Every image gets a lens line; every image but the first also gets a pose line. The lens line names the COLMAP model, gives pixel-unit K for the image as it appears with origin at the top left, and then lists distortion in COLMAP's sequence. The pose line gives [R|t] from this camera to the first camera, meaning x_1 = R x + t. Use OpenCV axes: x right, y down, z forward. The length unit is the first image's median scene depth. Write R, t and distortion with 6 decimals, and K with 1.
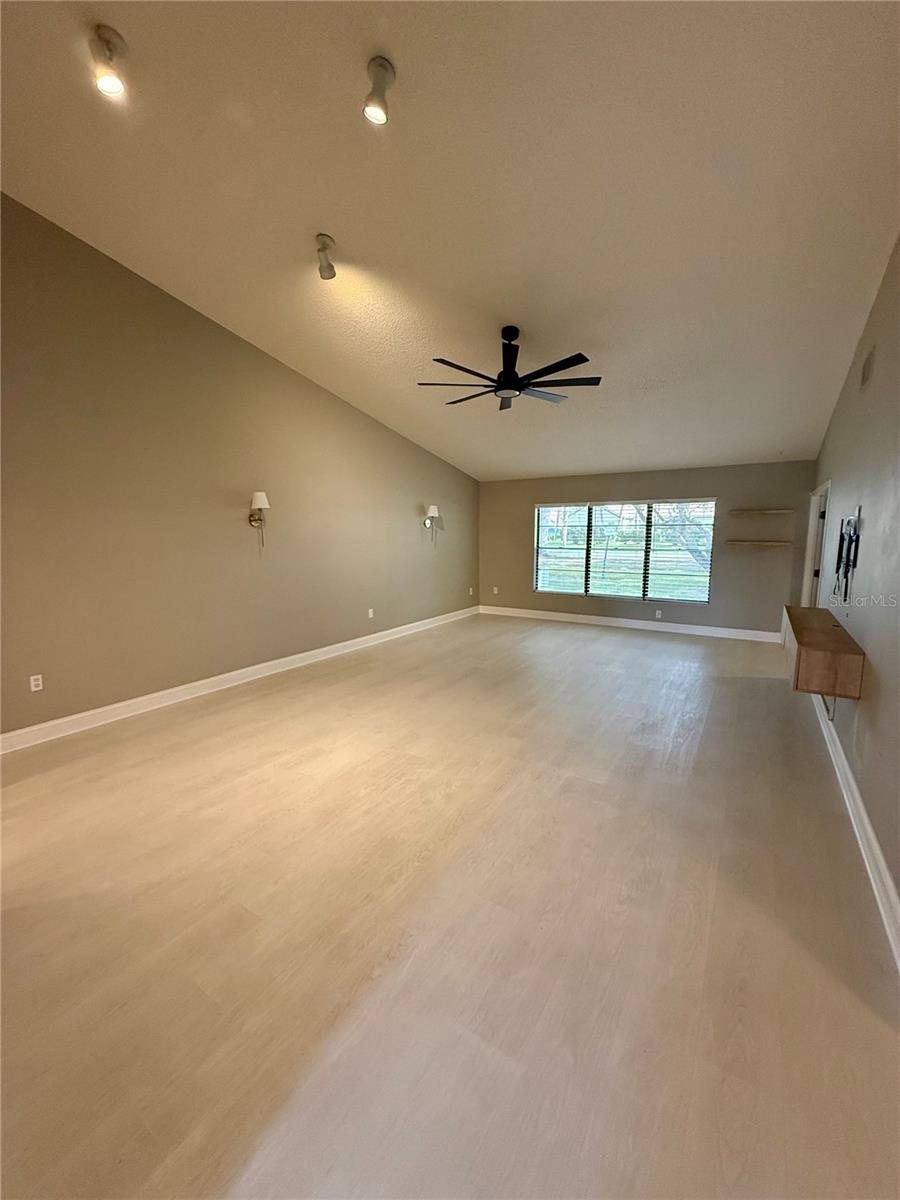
lens RADIAL K [[480.0, 0, 449.2], [0, 480.0, 602.6], [0, 0, 1]] dist [0.000010, 0.000016]
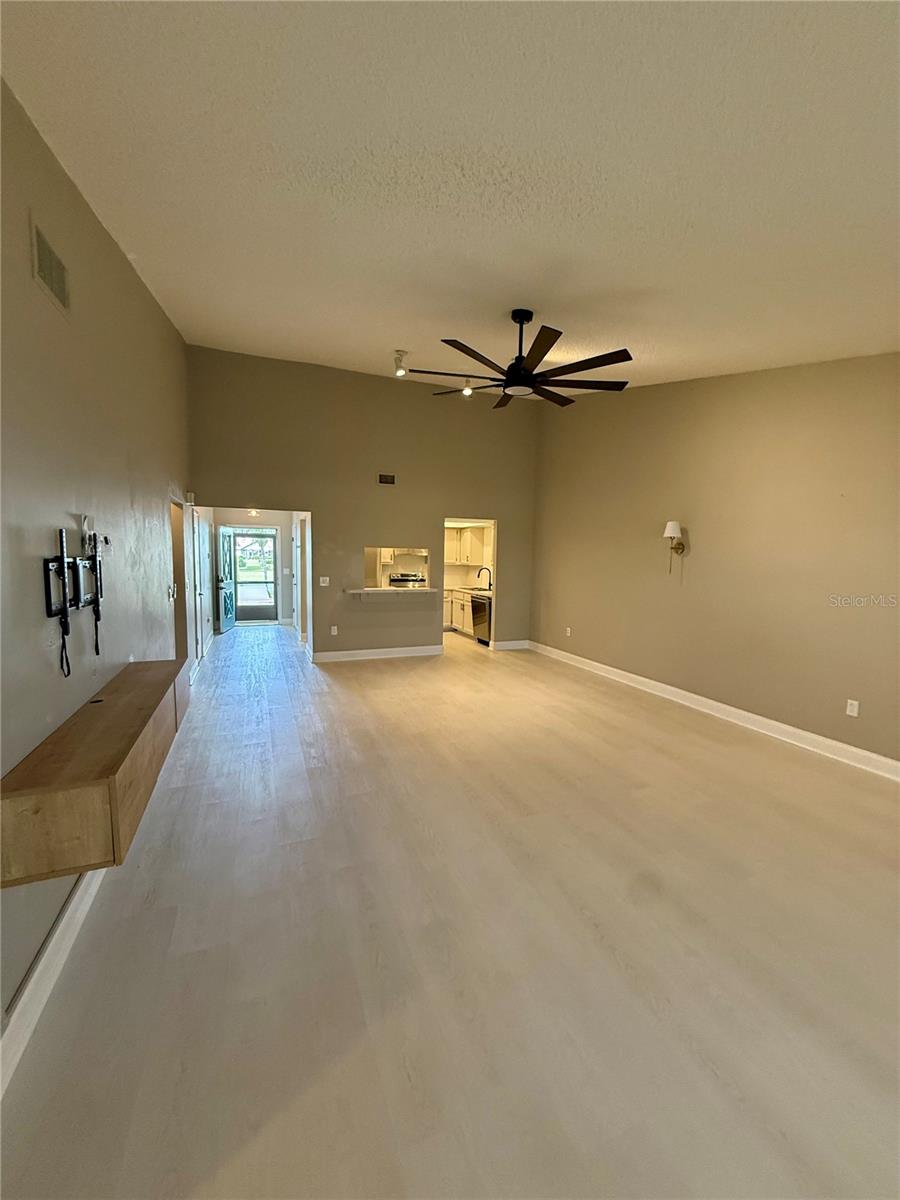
lens RADIAL K [[480.0, 0, 449.3], [0, 480.0, 598.0], [0, 0, 1]] dist [0.000010, 0.000016]
pose [[-0.571183, 0.063422, -0.818369, 0.816508], [-0.145503, 0.973398, 0.176991, -0.195811], [0.807824, 0.220169, -0.546760, 1.311944]]
